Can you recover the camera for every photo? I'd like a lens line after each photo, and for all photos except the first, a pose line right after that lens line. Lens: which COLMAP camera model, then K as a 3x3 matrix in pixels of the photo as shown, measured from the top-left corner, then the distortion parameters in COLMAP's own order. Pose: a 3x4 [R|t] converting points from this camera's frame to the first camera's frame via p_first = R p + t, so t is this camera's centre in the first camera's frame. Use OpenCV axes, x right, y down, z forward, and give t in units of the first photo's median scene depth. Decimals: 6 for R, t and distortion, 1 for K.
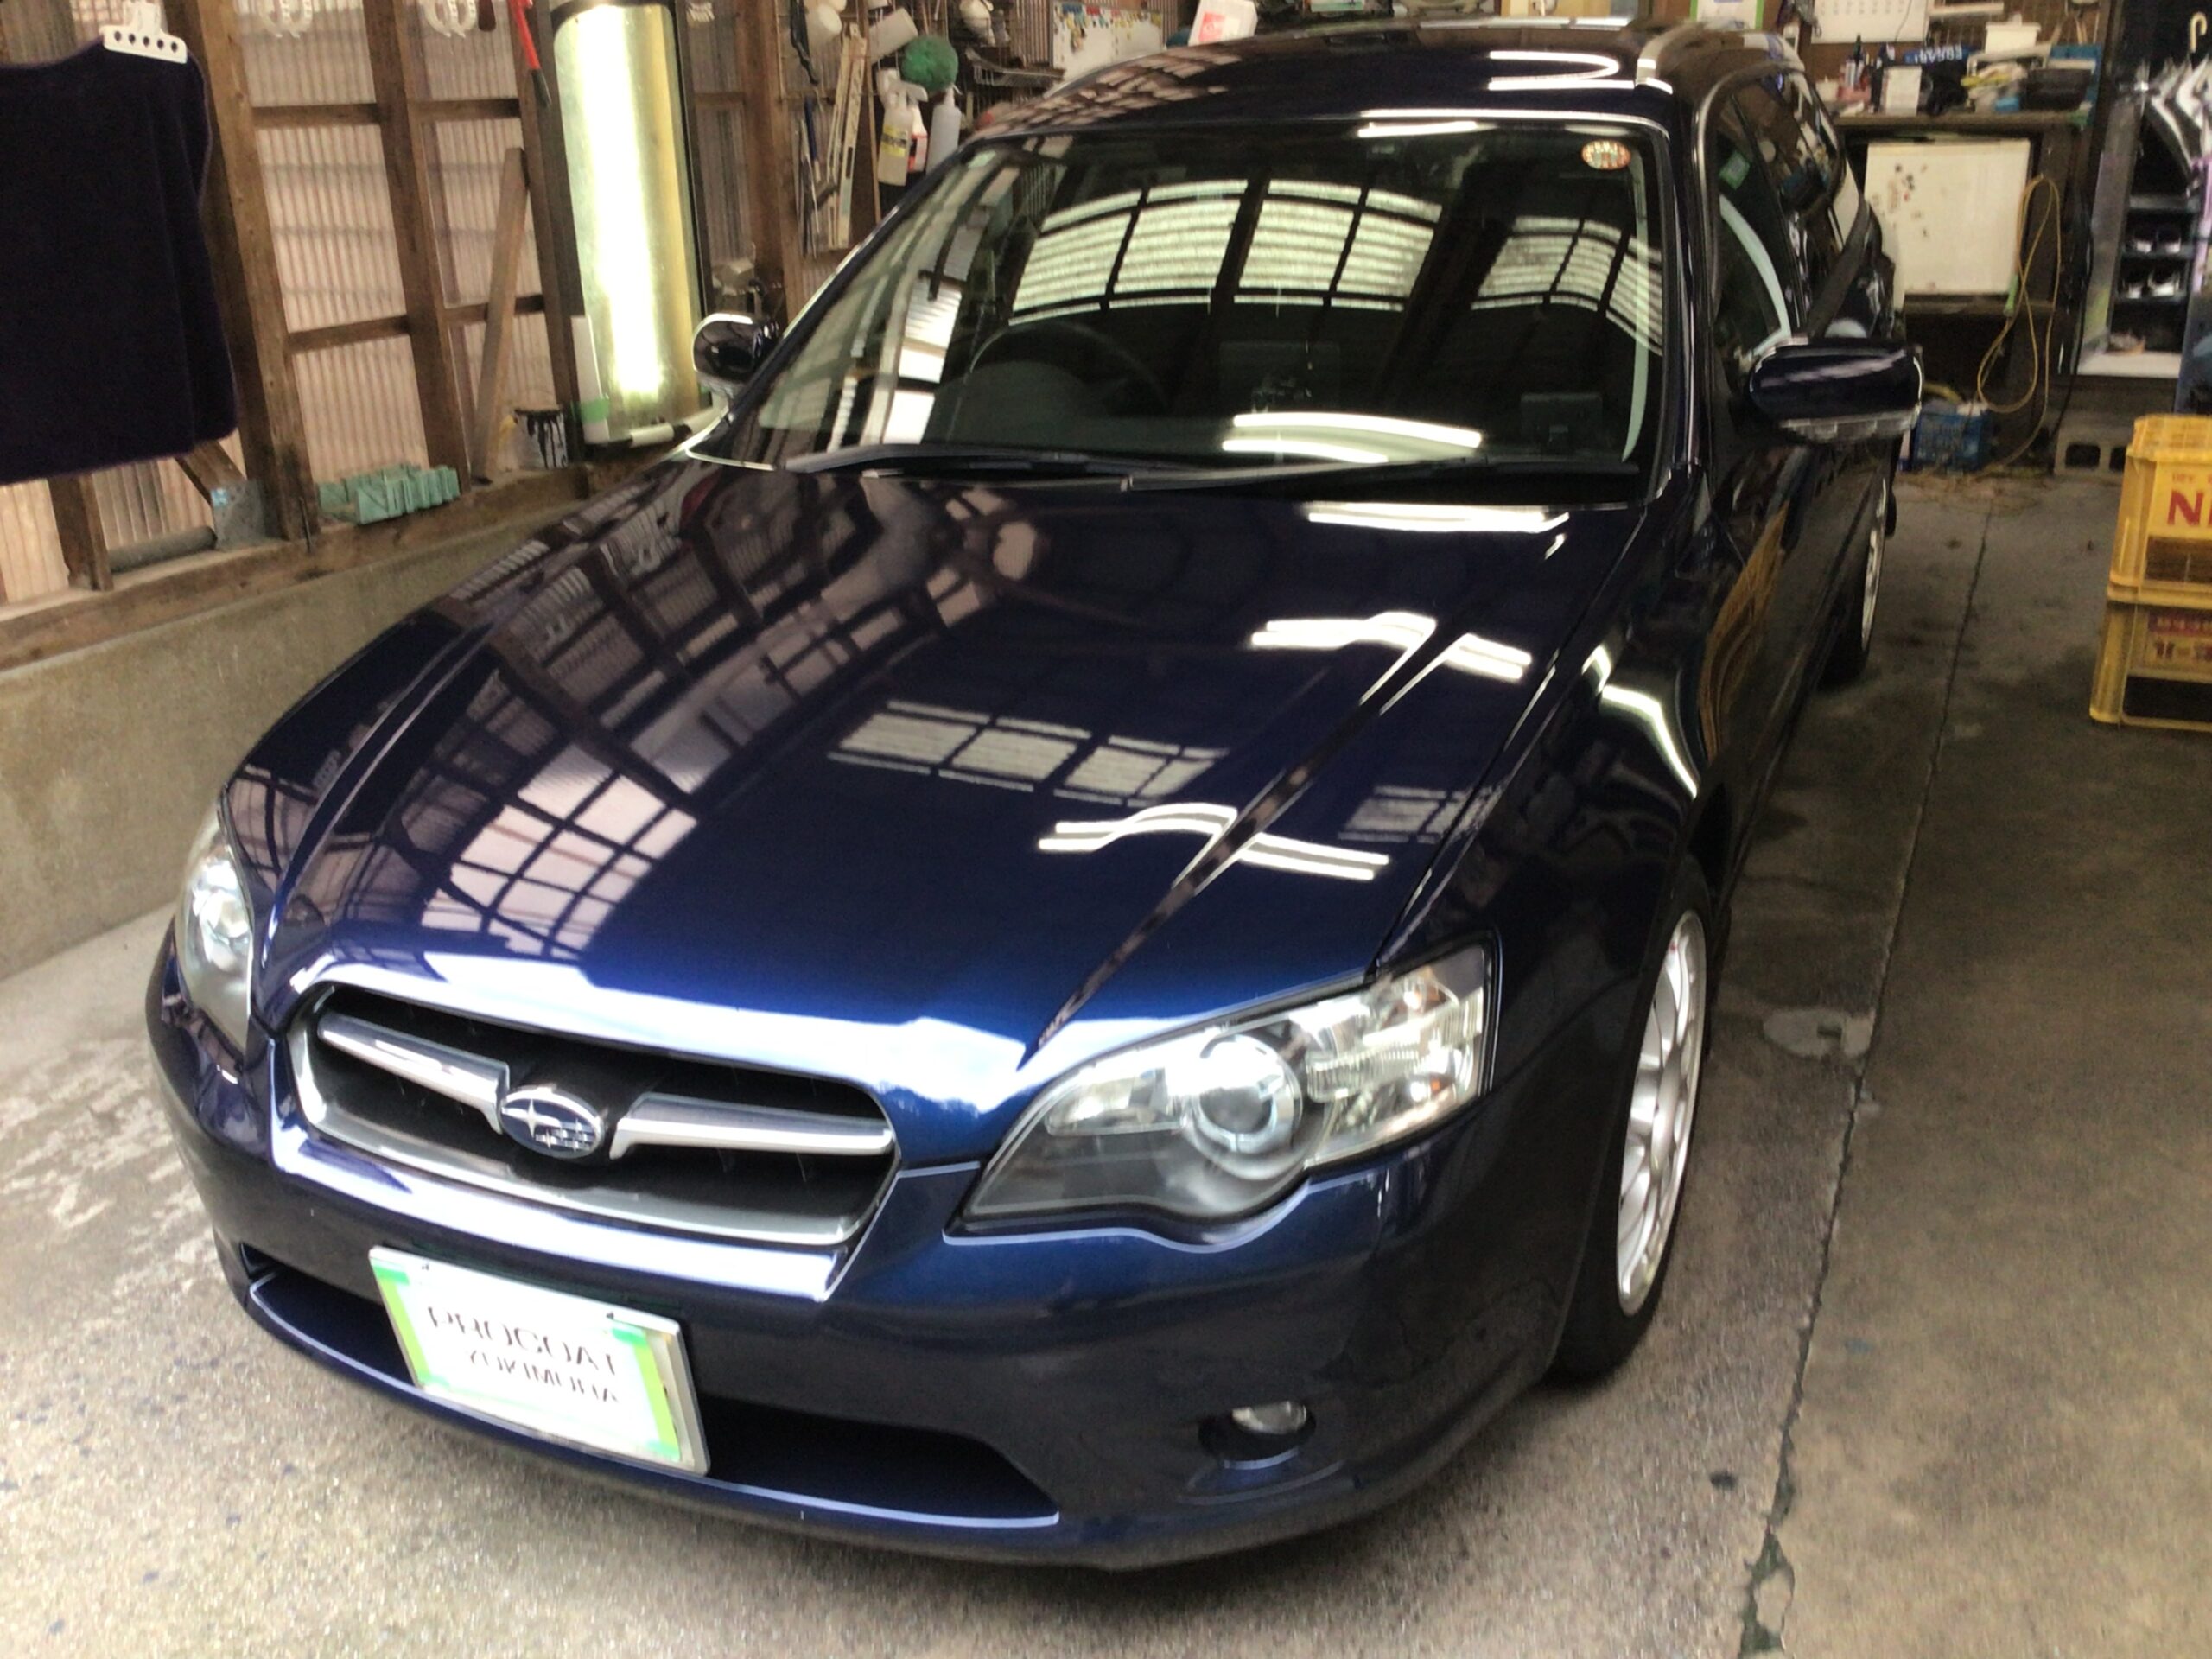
lens RADIAL K [[2033.7, 0, 1112.8], [0, 2033.7, 828.9], [0, 0, 1]] dist [0.020263, -0.053490]
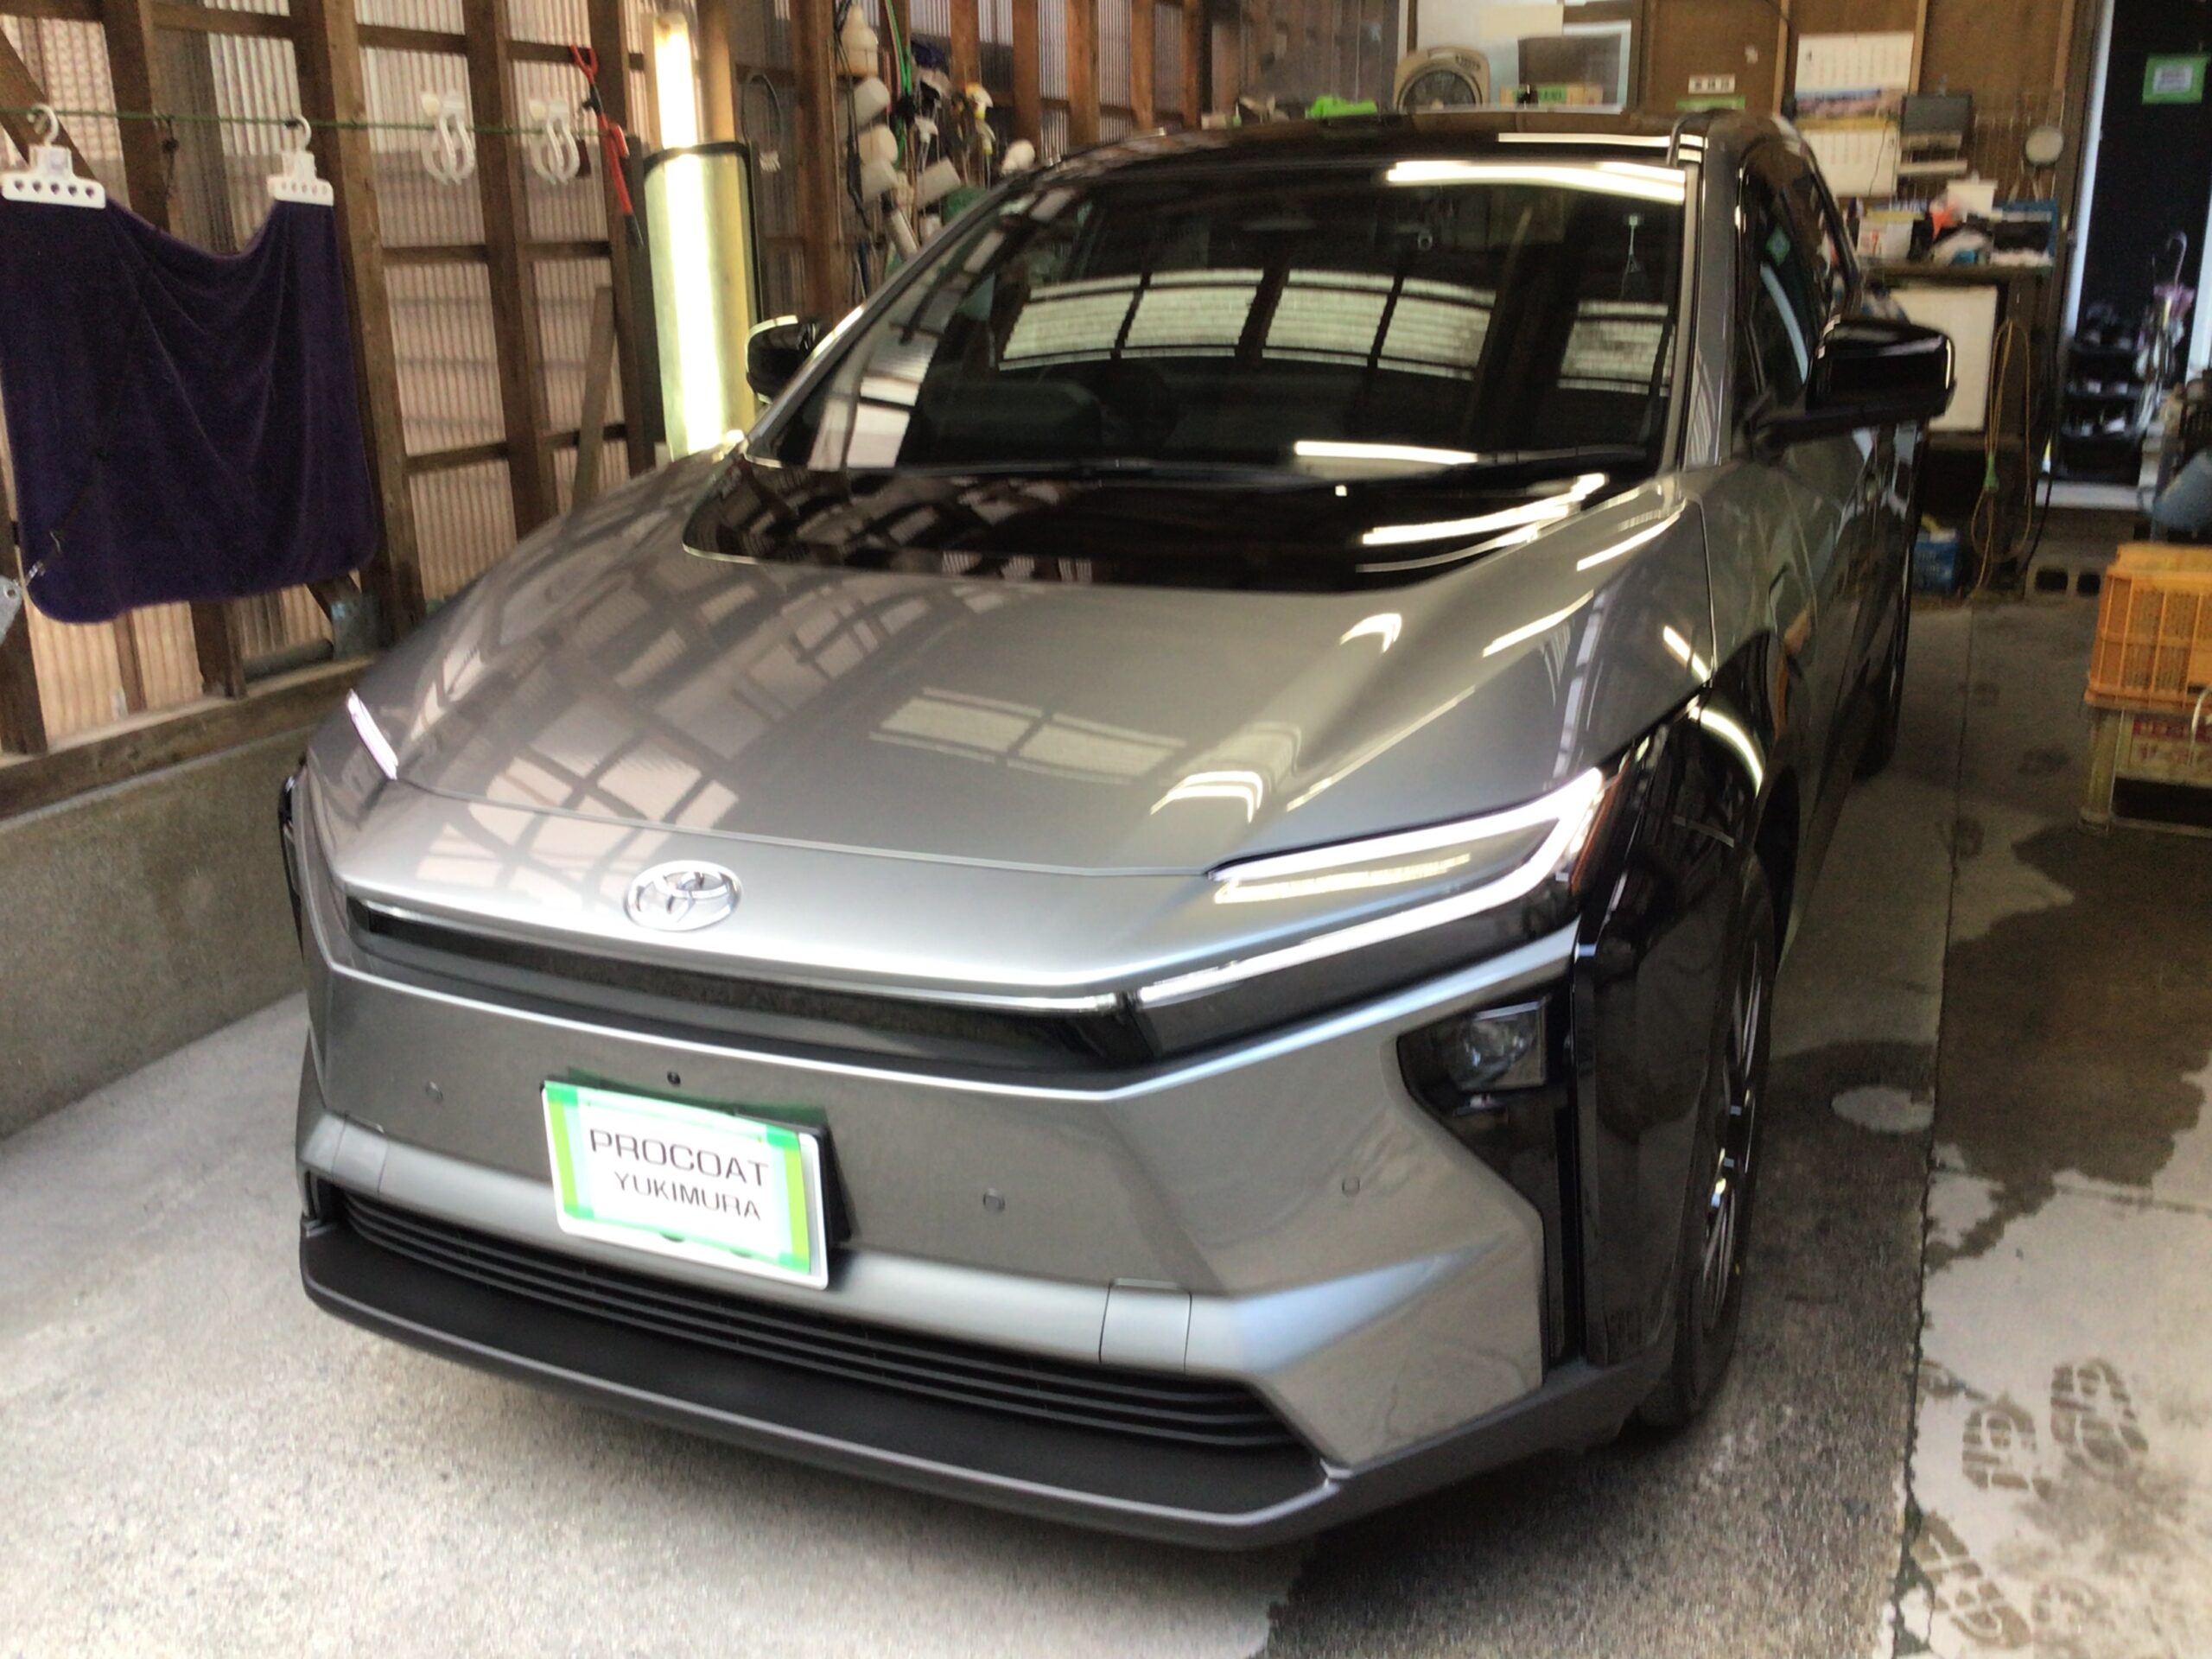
lens RADIAL K [[2033.7, 0, 1112.5], [0, 2033.7, 817.8], [0, 0, 1]] dist [0.020263, -0.053490]
pose [[0.999558, 0.000099, 0.029715, -0.079961], [0.001889, 0.997759, -0.066884, 0.016276], [-0.029655, 0.066911, 0.997318, -0.058255]]
